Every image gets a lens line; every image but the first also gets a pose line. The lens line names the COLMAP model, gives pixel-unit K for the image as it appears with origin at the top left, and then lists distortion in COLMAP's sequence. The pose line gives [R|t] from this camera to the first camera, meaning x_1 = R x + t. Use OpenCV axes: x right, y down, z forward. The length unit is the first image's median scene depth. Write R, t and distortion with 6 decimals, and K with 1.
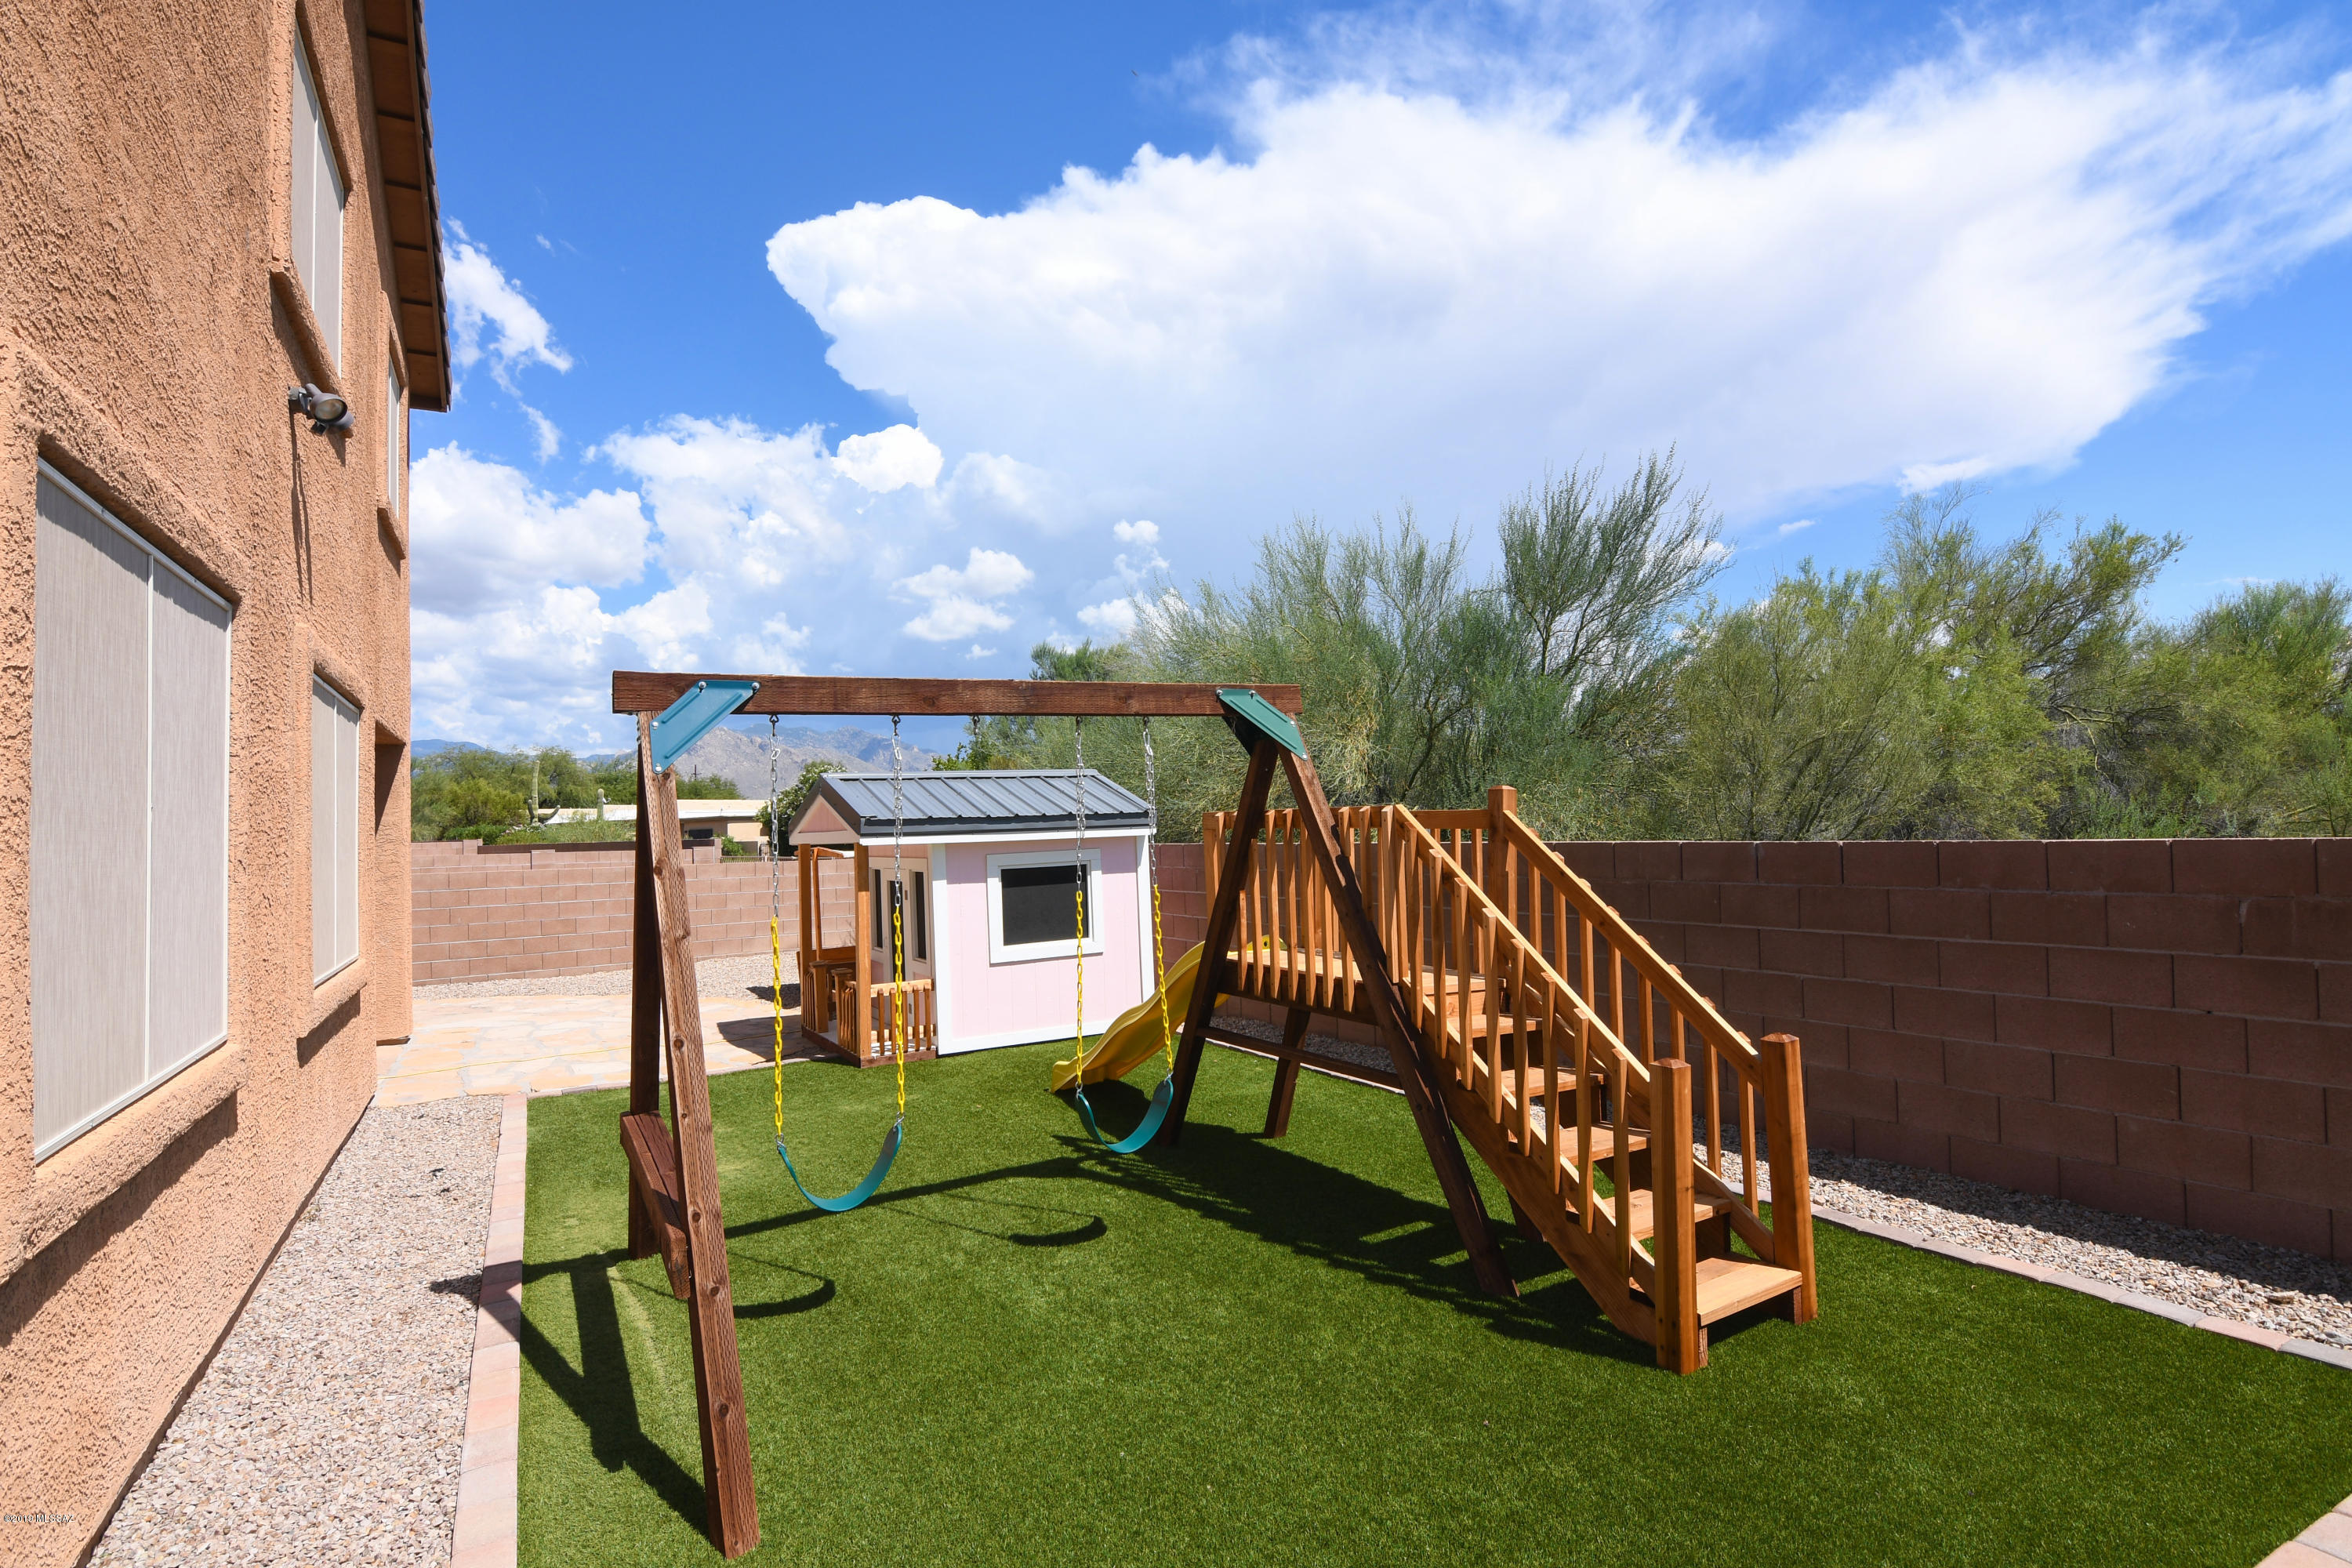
lens RADIAL K [[1143.2, 0, 1175.4], [0, 1143.2, 783.5], [0, 0, 1]] dist [-0.000890, -0.017392]
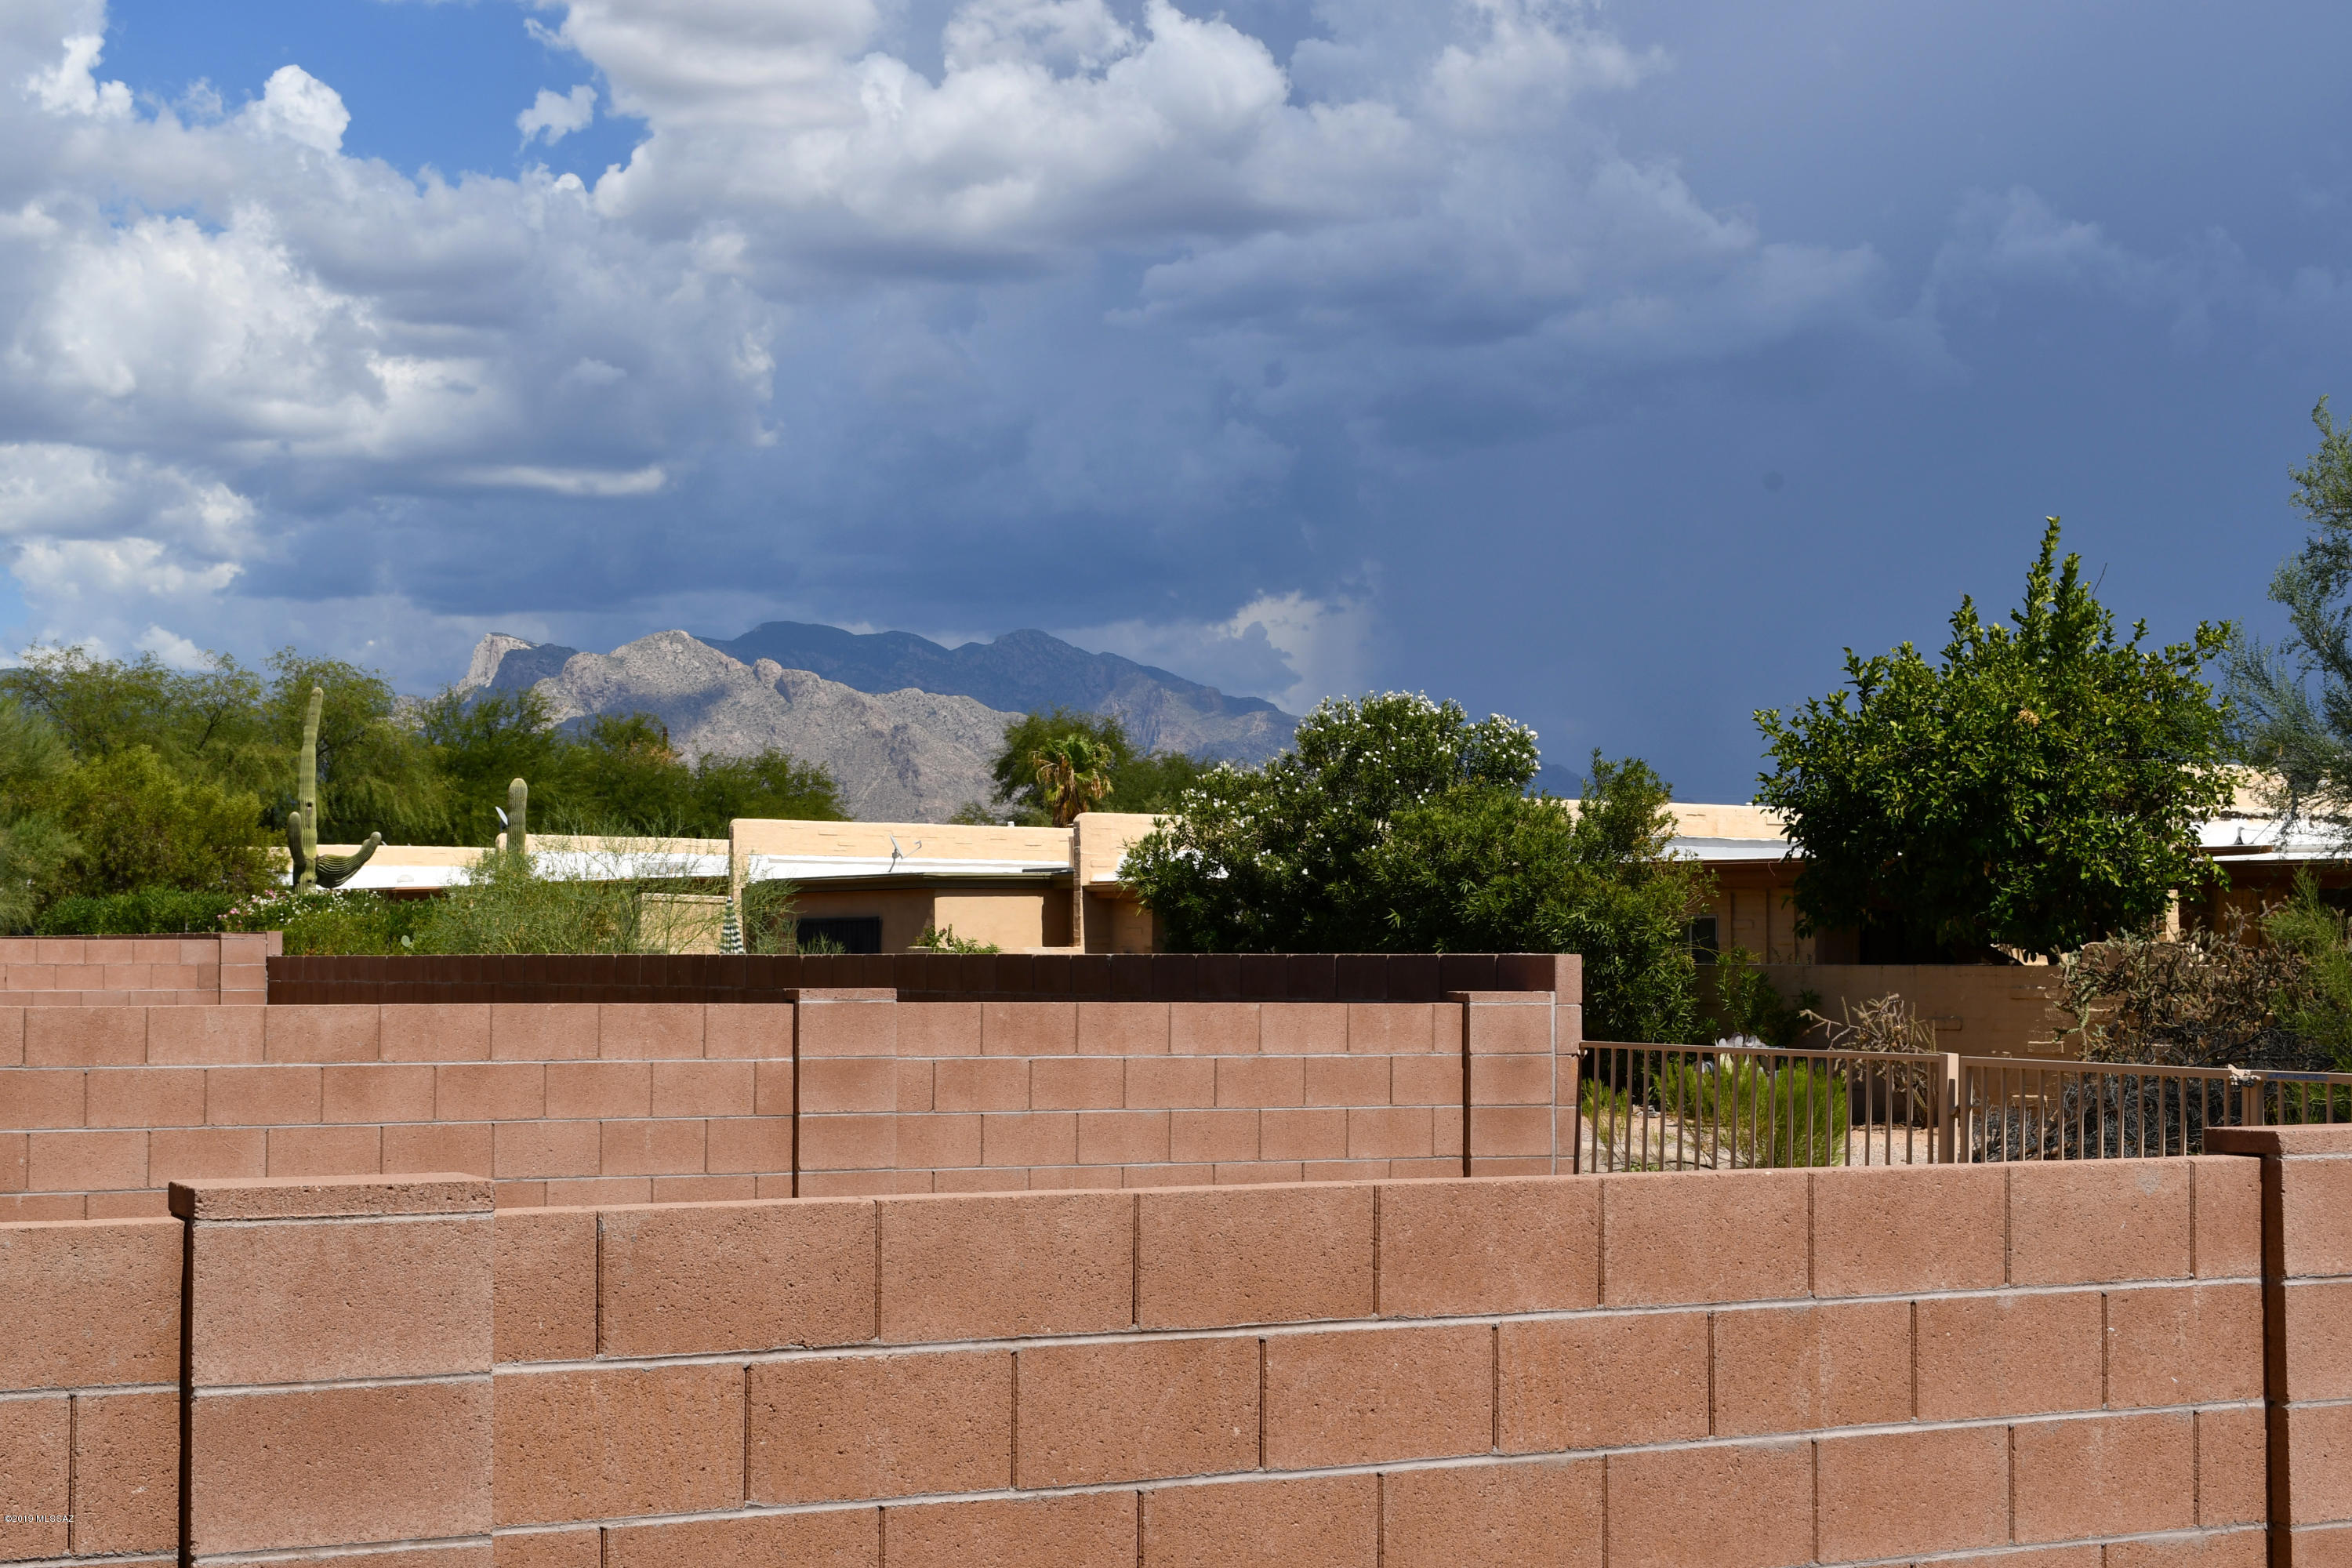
lens RADIAL K [[3439.7, 0, 1176.0], [0, 3439.7, 784.0], [0, 0, 1]] dist [-0.007509, -0.009239]
pose [[0.973049, 0.013427, -0.230208, -1.555500], [-0.014879, 0.999879, -0.004576, 0.103557], [0.230119, 0.007878, 0.973131, 1.828186]]
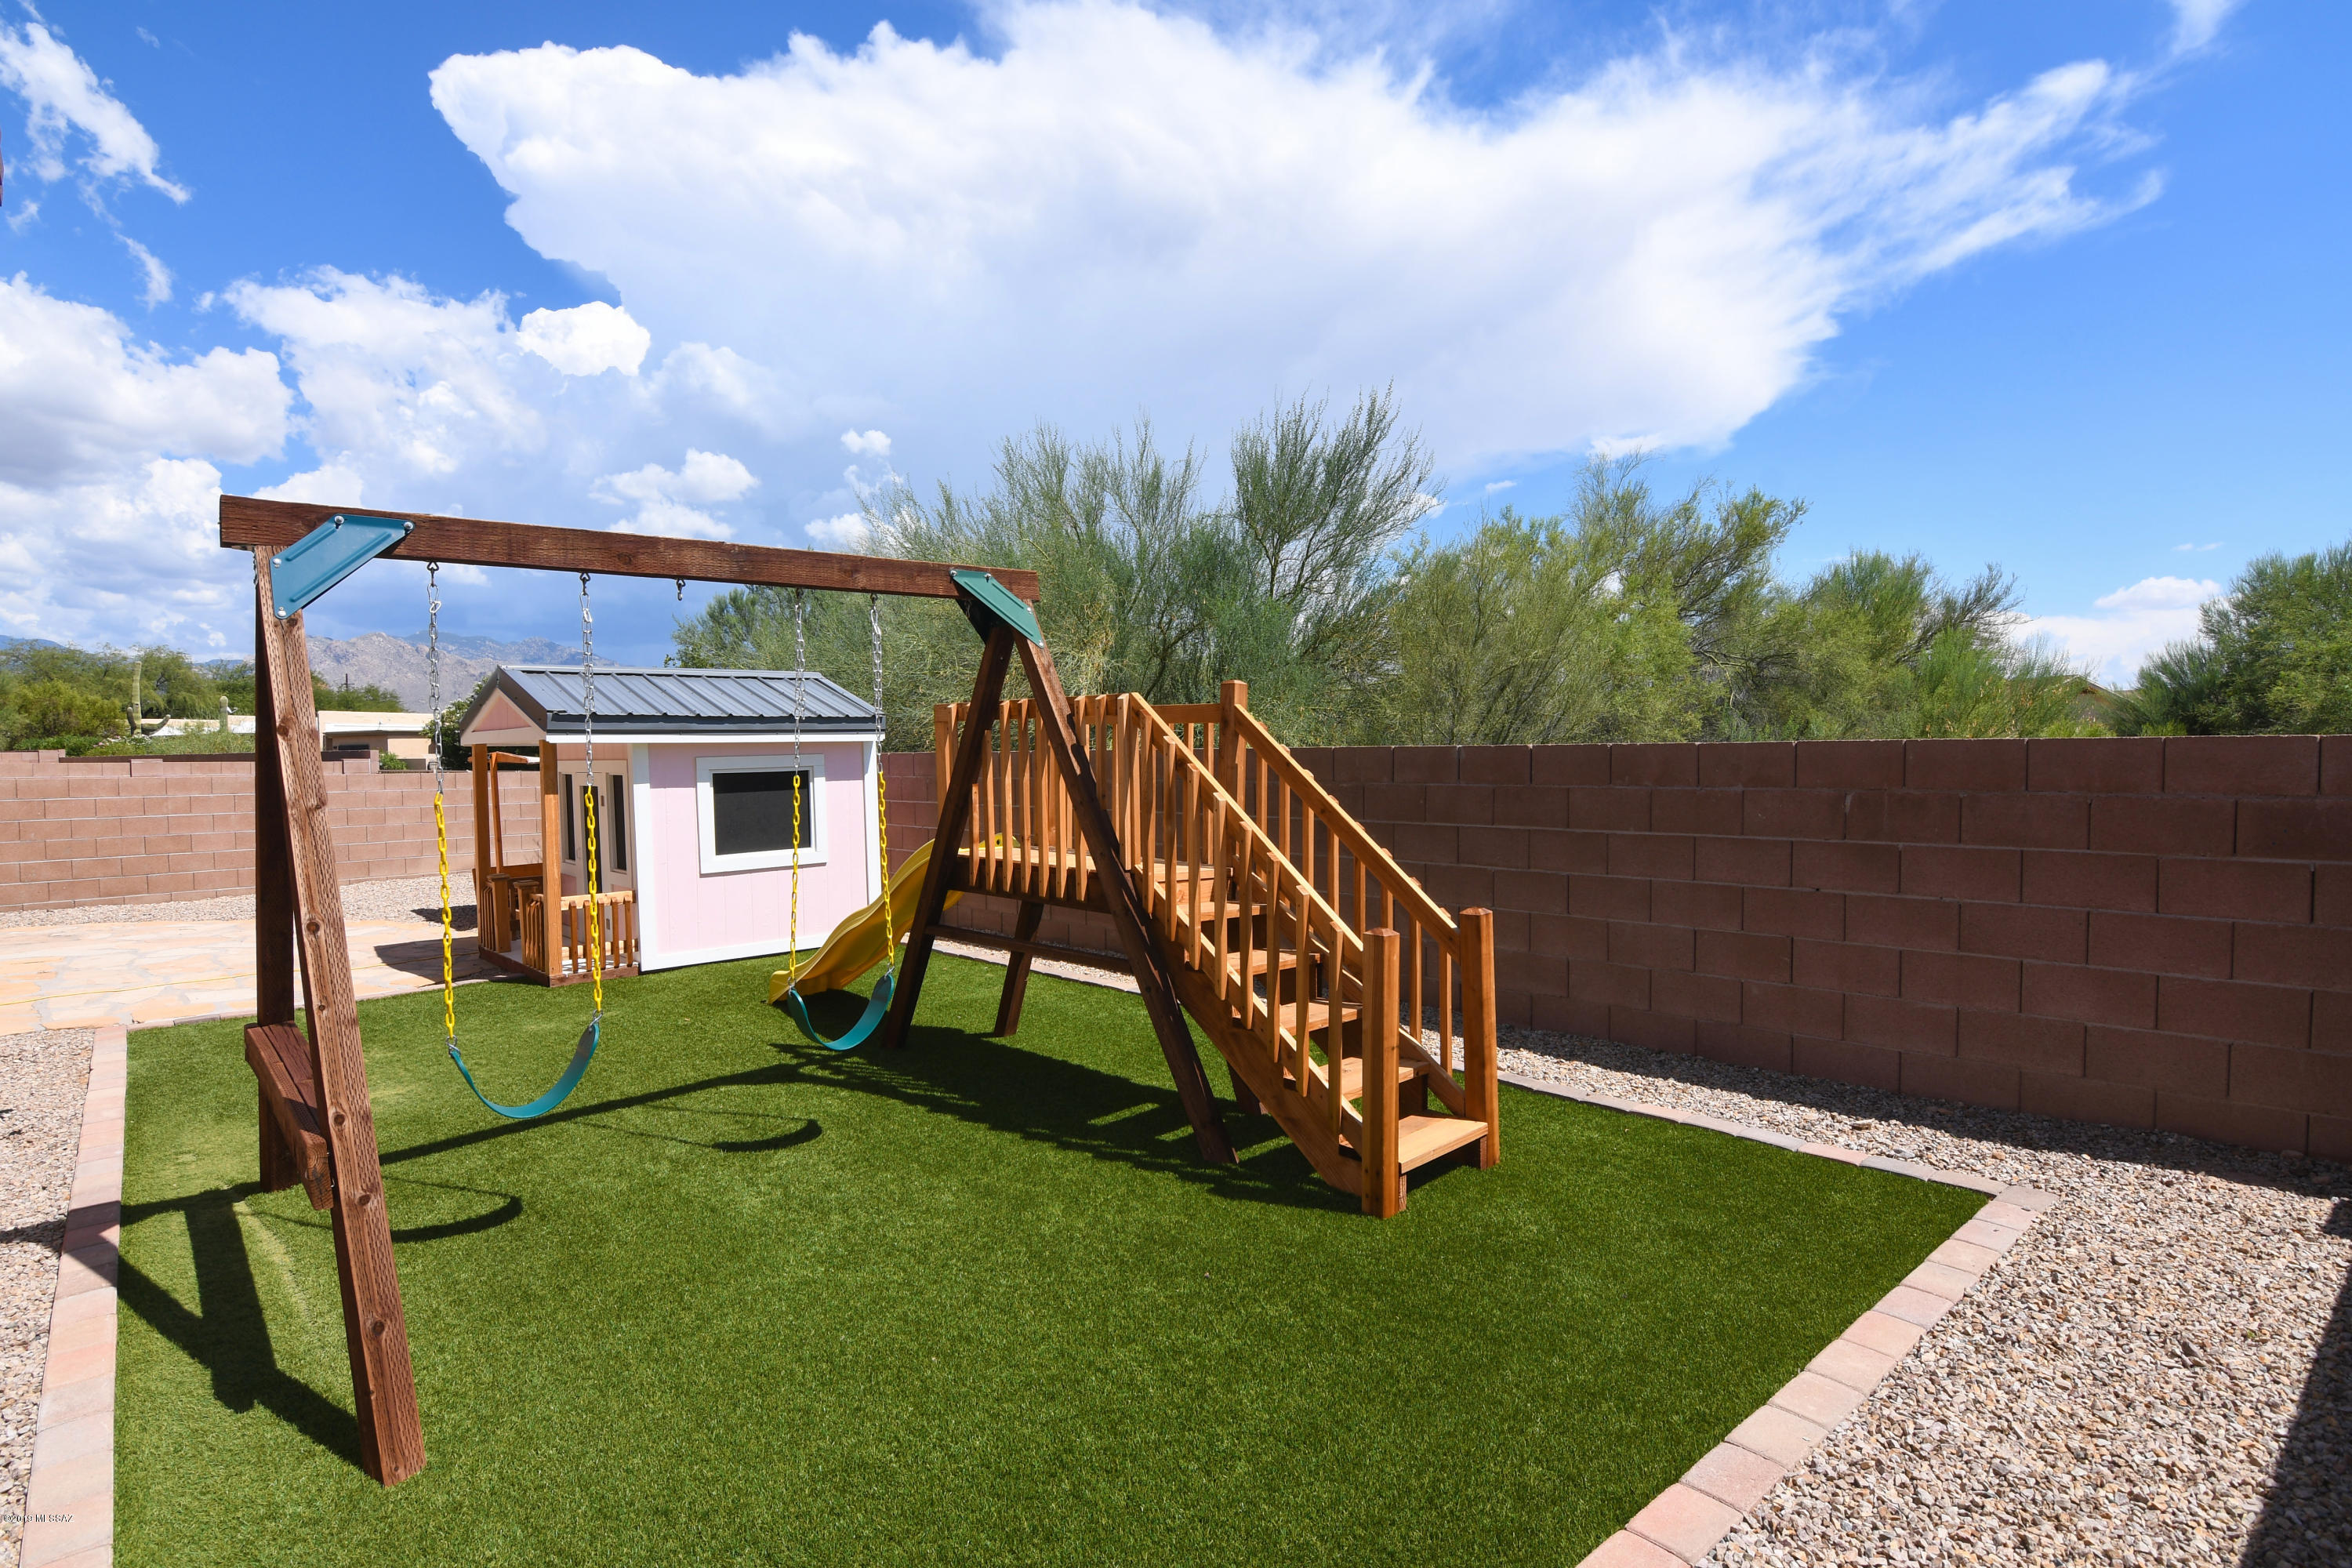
lens RADIAL K [[1144.2, 0, 1176.0], [0, 1144.2, 784.0], [0, 0, 1]] dist [-0.012571, -0.005746]
pose [[0.972939, 0.009538, 0.230865, 0.000537], [-0.024019, 0.997910, 0.059994, 0.033521], [-0.229810, -0.063916, 0.971134, 0.016078]]
